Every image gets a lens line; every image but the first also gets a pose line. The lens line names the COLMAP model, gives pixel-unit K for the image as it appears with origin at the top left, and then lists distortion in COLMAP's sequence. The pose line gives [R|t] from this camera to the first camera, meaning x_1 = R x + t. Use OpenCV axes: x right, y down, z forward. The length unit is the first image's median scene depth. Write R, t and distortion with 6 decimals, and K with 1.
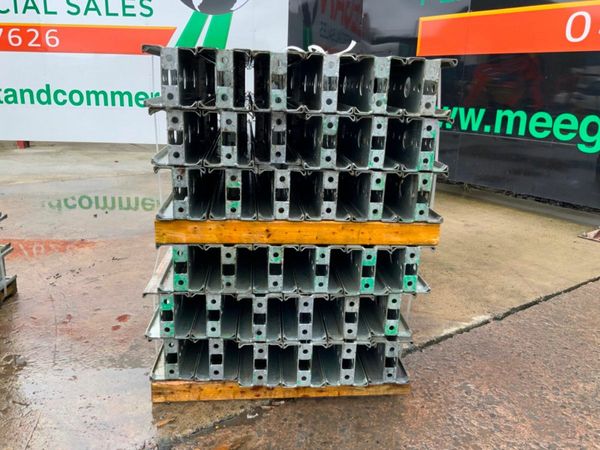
lens RADIAL K [[499.4, 0, 300.0], [0, 499.4, 225.0], [0, 0, 1]] dist [0.093362, -0.184865]
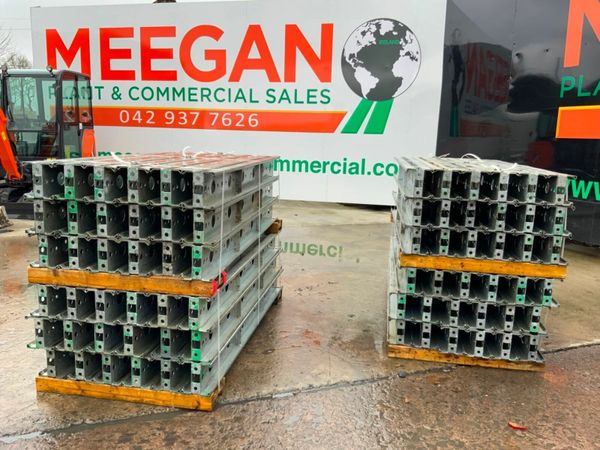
lens RADIAL K [[499.4, 0, 300.0], [0, 499.4, 225.0], [0, 0, 1]] dist [0.093362, -0.184865]
pose [[0.969852, 0.042811, -0.239903, -0.195105], [-0.067732, 0.993015, -0.096612, 0.085366], [0.234092, 0.109949, 0.965977, -0.885289]]
